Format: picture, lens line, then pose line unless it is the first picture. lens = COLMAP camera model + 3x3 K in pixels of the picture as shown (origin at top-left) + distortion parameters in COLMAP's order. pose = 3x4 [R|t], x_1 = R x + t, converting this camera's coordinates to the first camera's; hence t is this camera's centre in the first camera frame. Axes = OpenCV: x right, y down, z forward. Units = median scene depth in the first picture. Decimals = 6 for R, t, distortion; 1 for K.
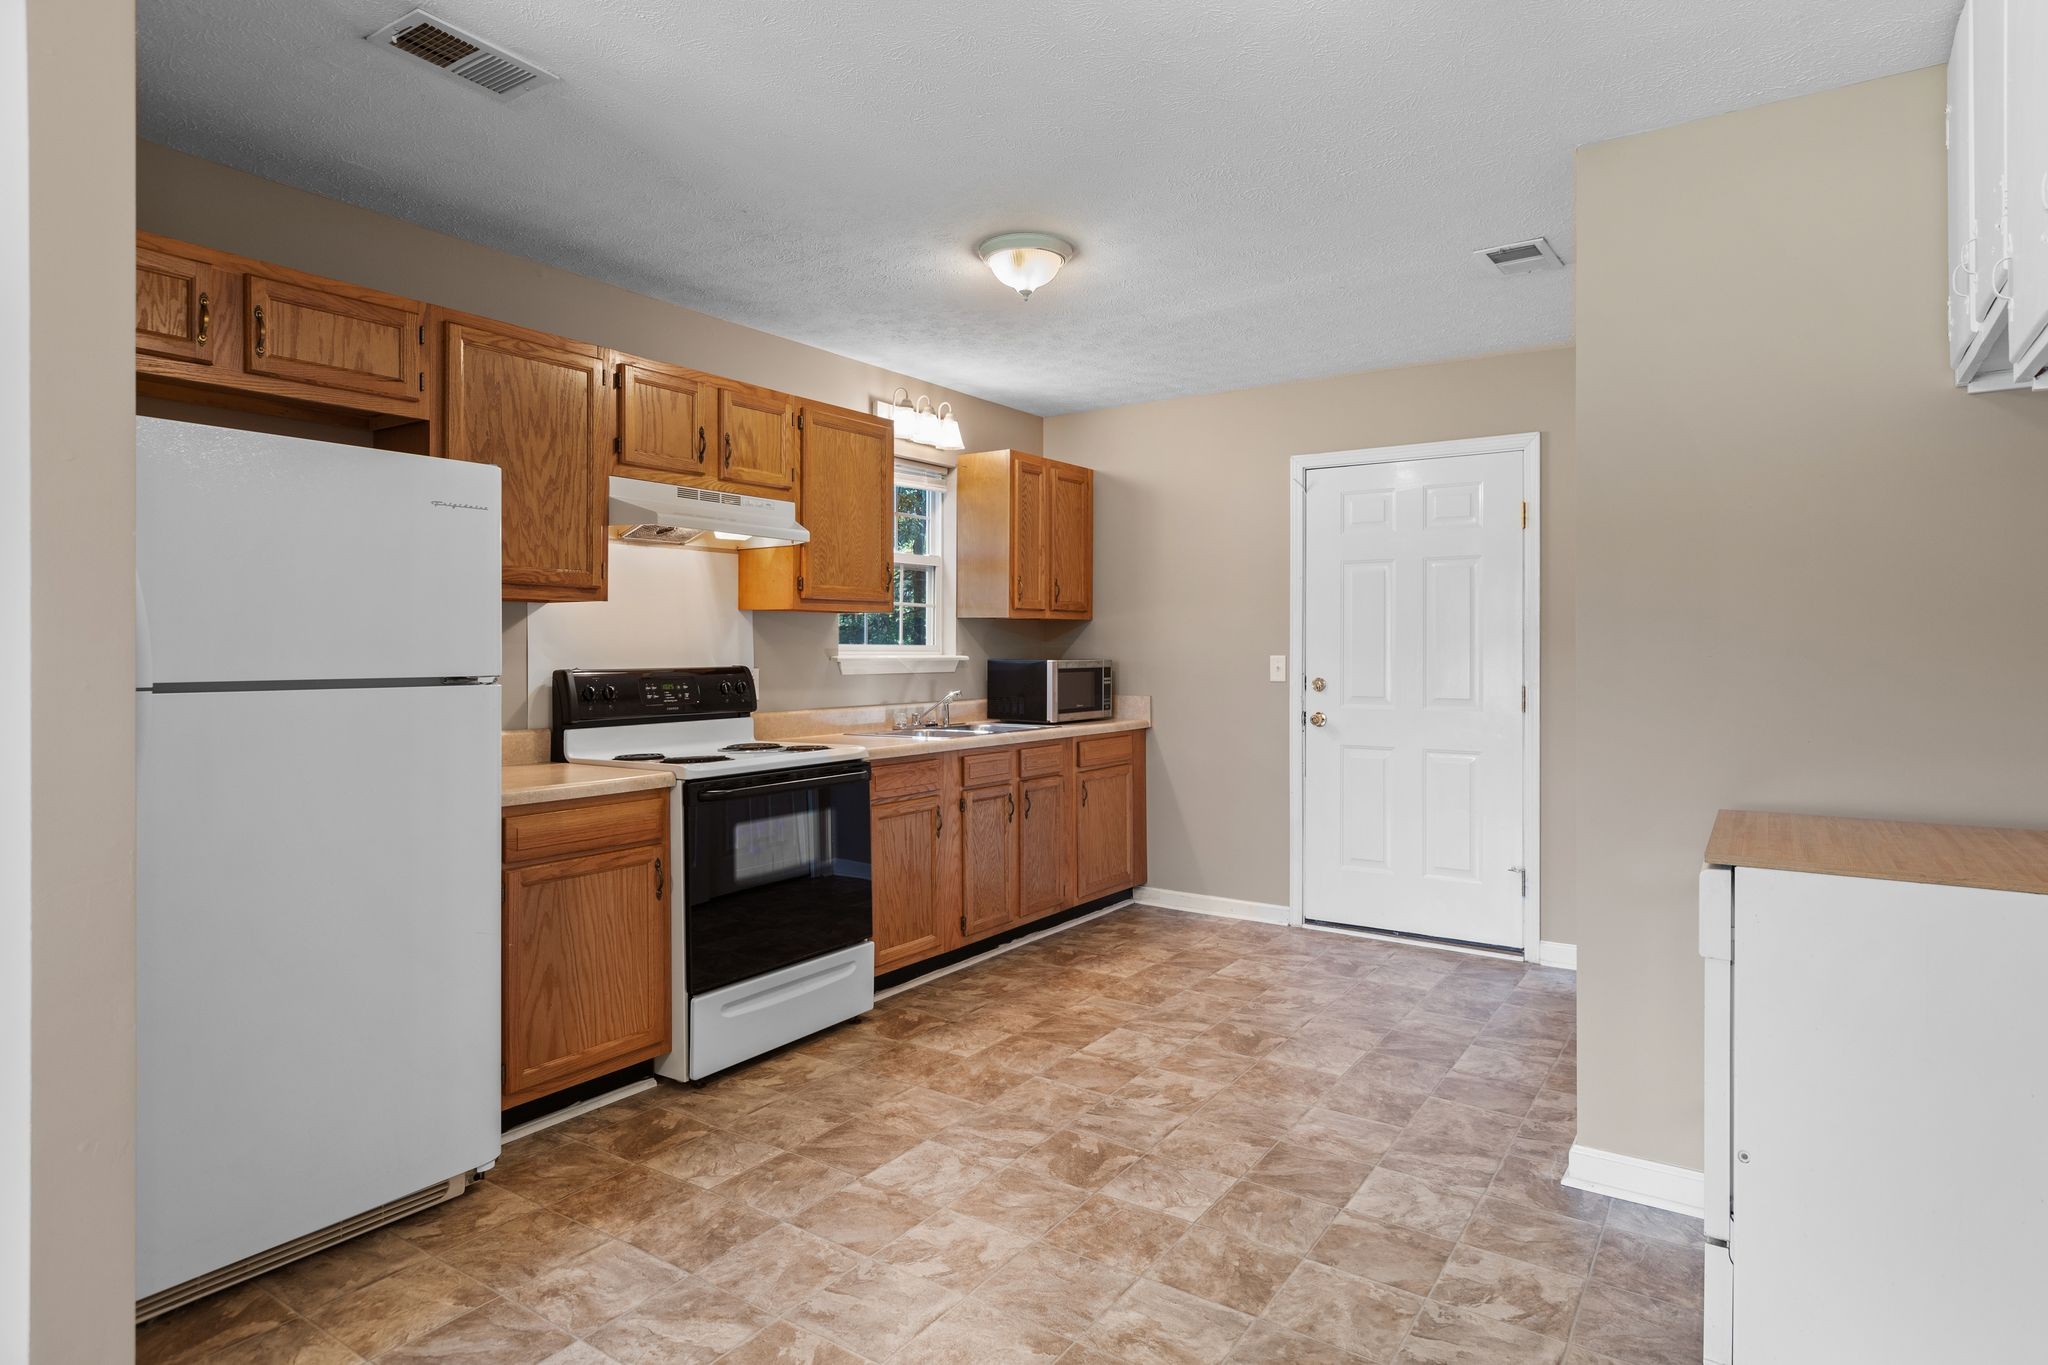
lens RADIAL K [[1125.4, 0, 1038.4], [0, 1125.4, 647.3], [0, 0, 1]] dist [0.003198, -0.001571]
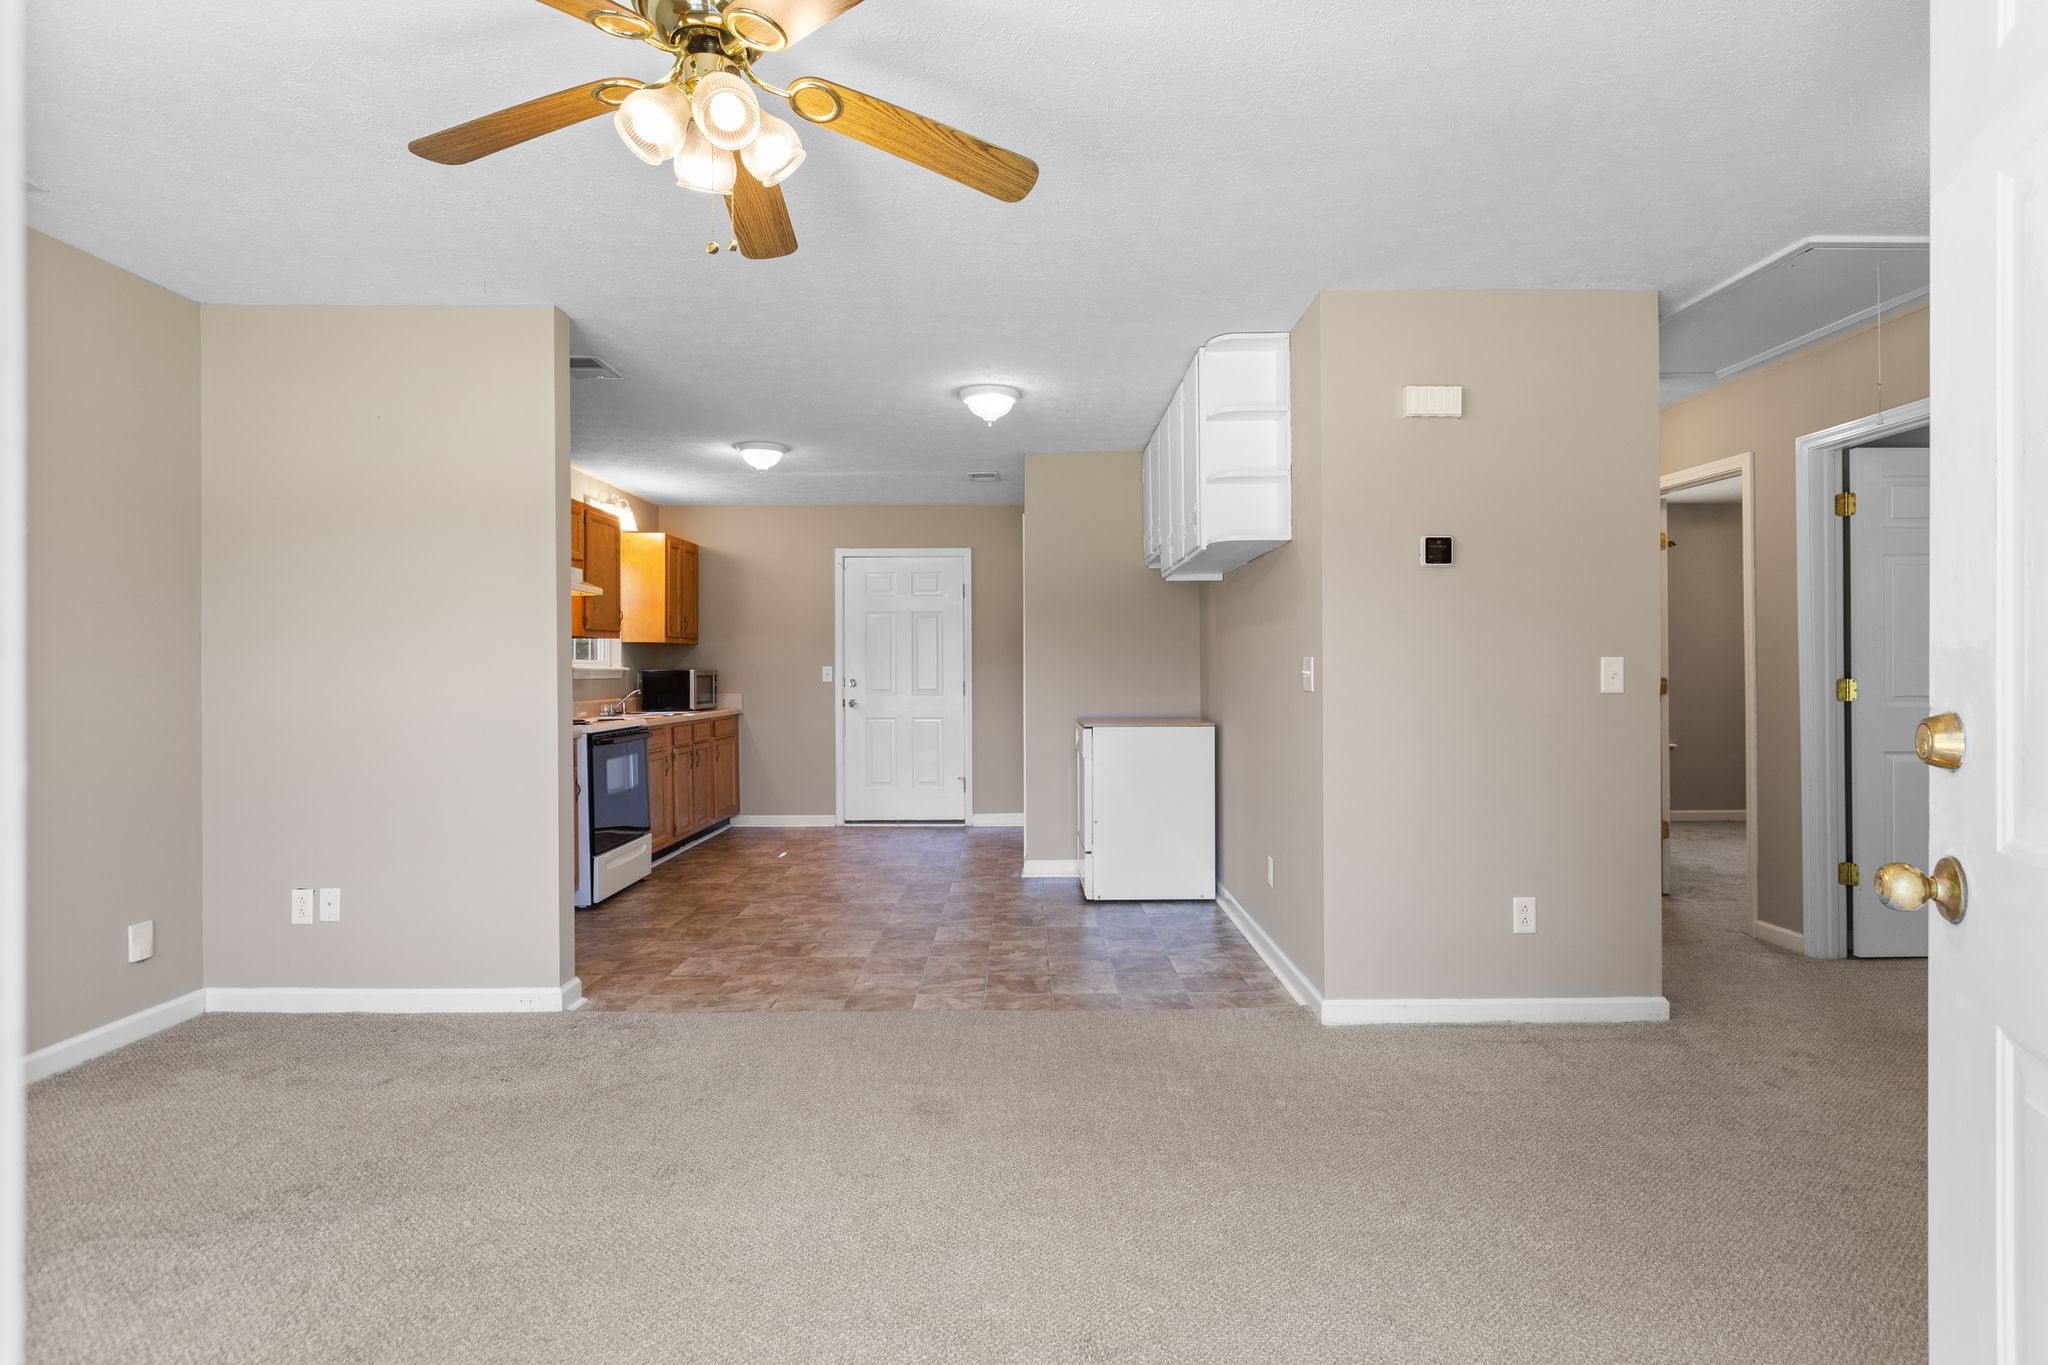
lens RADIAL K [[1029.8, 0, 1029.0], [0, 1029.8, 675.5], [0, 0, 1]] dist [0.001412, 0.000284]
pose [[0.831030, -0.008995, 0.556155, -0.554240], [0.006551, 0.999958, 0.006383, 0.018569], [-0.556190, -0.001661, 0.831054, -0.627427]]
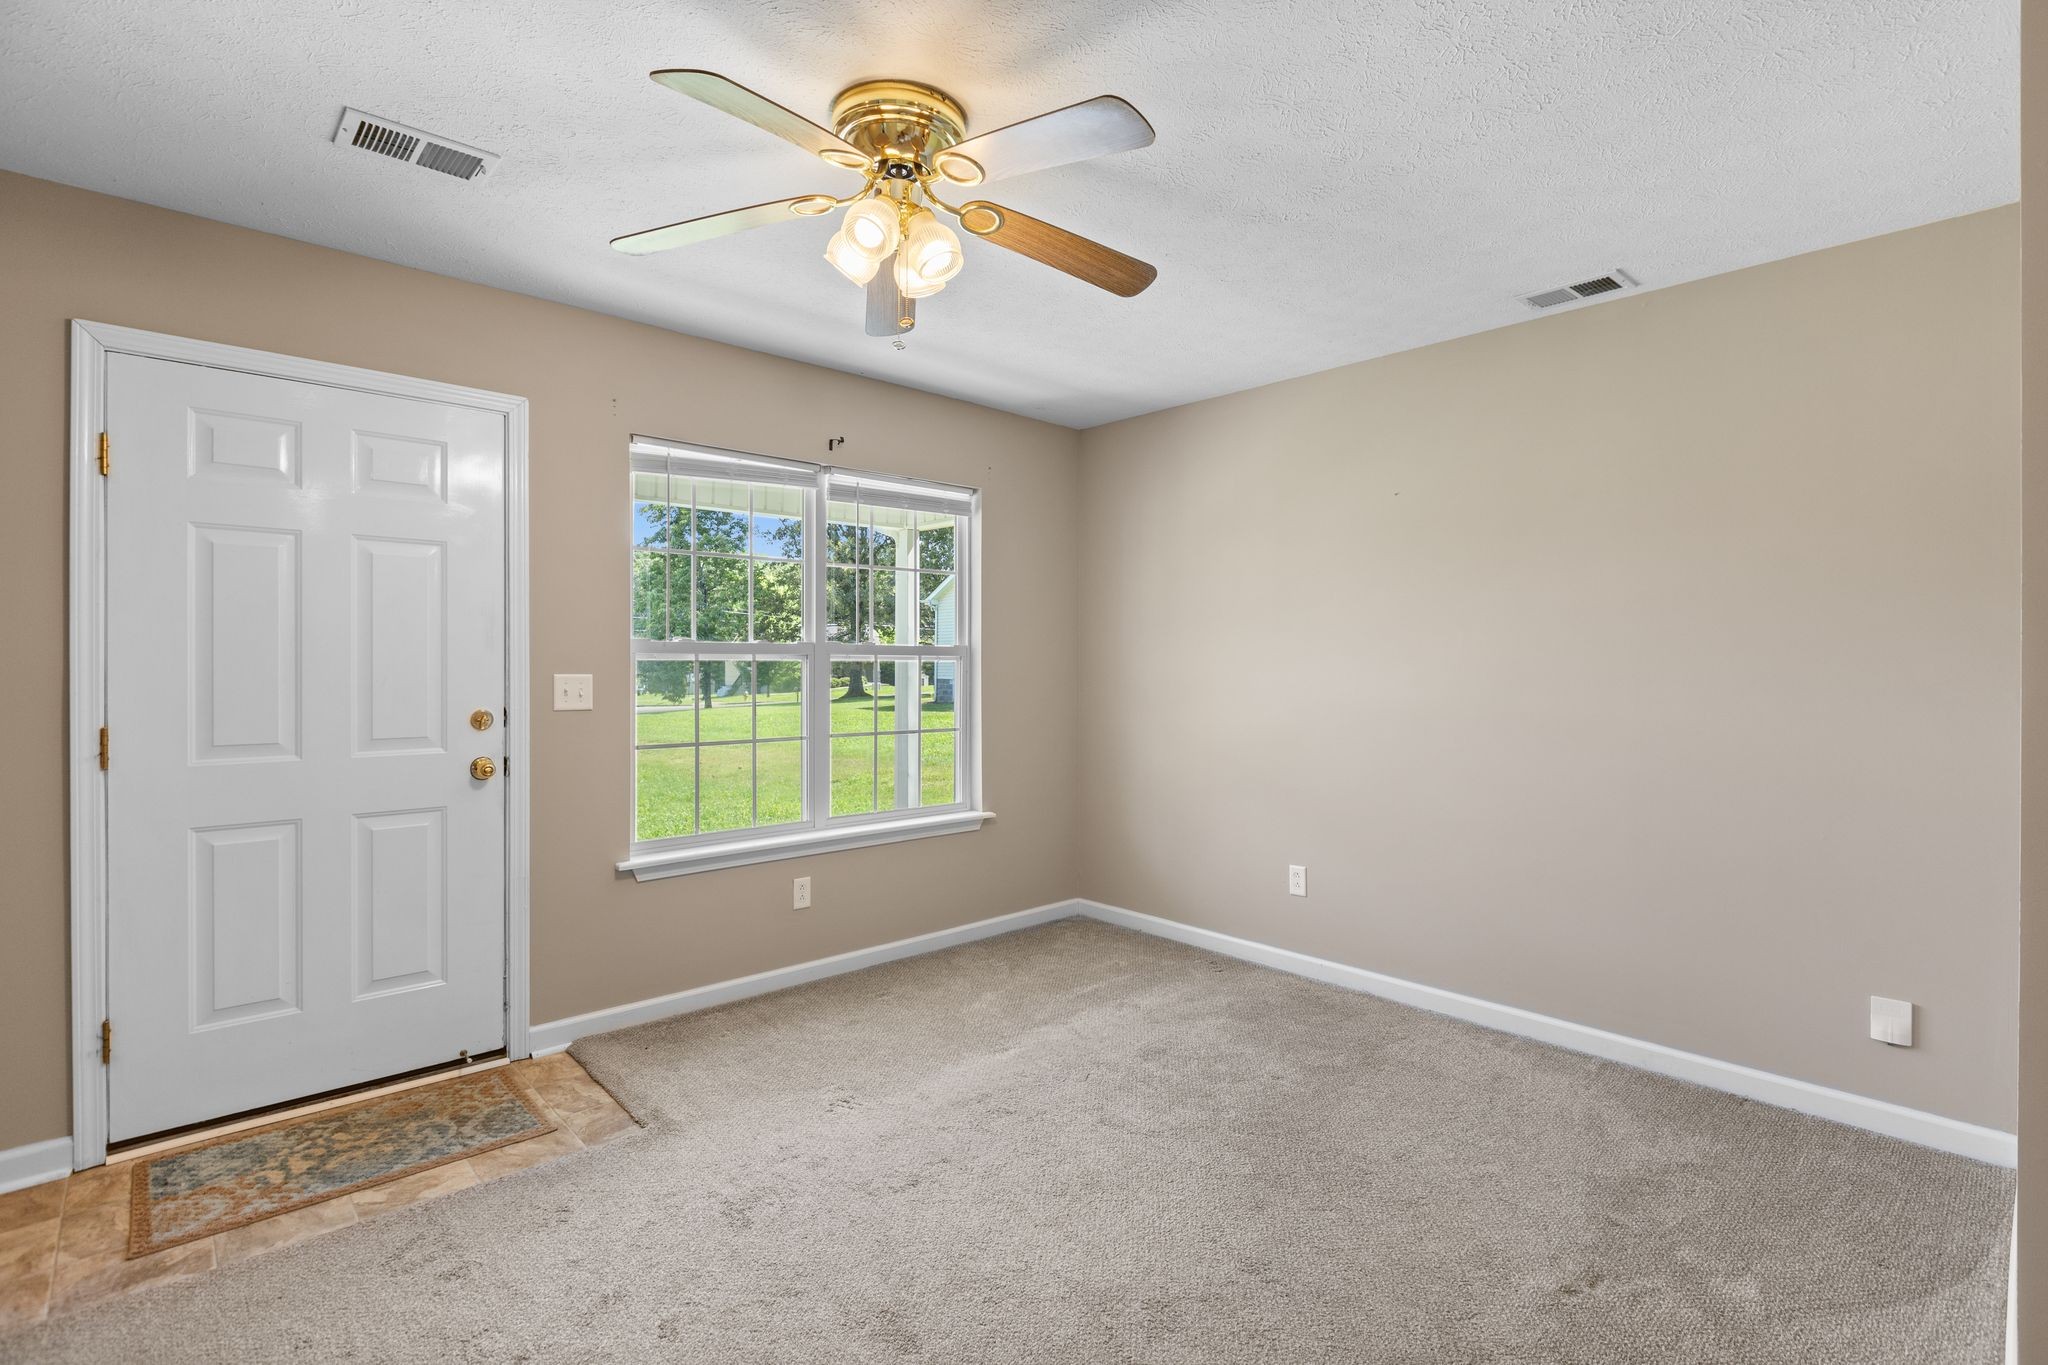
lens RADIAL K [[959.6, 0, 1035.6], [0, 959.6, 669.0], [0, 0, 1]] dist [-0.001000, -0.000631]
pose [[-0.223180, -0.001278, -0.974776, 0.130339], [-0.003679, 0.999993, -0.000469, -0.004955], [0.974770, 0.003481, -0.223183, 0.095648]]
